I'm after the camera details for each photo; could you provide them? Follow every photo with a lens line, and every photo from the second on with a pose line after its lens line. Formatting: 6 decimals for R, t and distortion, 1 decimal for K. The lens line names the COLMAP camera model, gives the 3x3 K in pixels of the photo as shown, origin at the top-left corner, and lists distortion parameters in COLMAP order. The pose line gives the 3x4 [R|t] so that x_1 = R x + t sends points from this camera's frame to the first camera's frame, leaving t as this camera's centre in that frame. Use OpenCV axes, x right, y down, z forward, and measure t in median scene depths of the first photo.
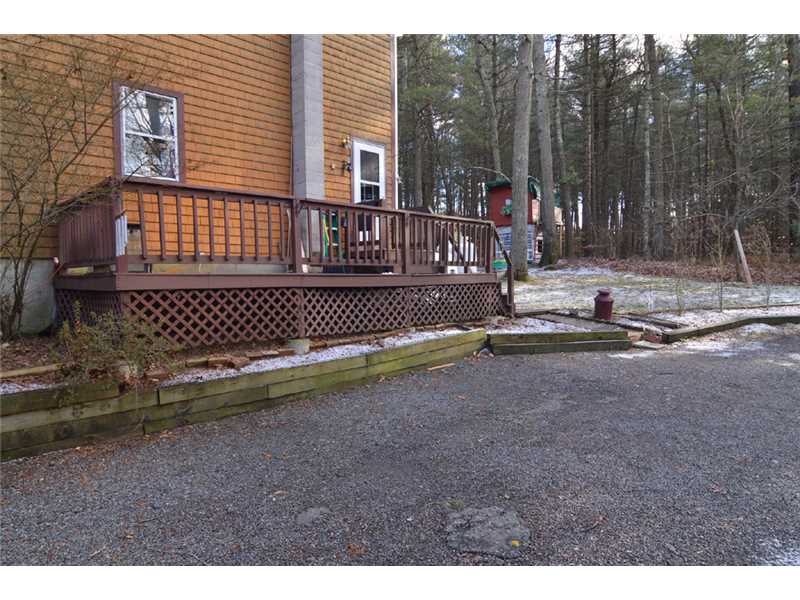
lens RADIAL K [[530.4, 0, 400.0], [0, 530.4, 300.0], [0, 0, 1]] dist [-0.005616, -0.002122]
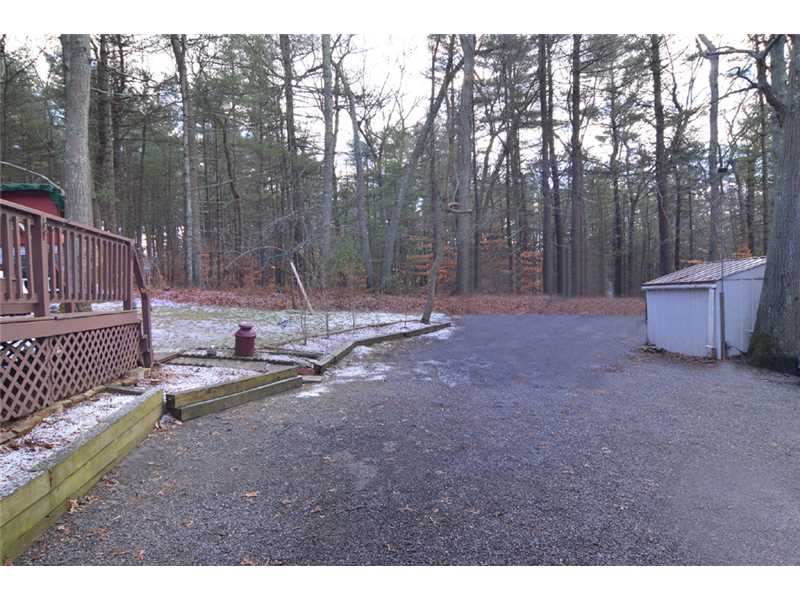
lens RADIAL K [[530.4, 0, 400.0], [0, 530.4, 300.0], [0, 0, 1]] dist [-0.005616, -0.002122]
pose [[0.587468, -0.020081, 0.808998, -0.192366], [0.065214, 0.997616, -0.022593, -0.022713], [-0.806615, 0.066031, 0.587377, 0.265586]]
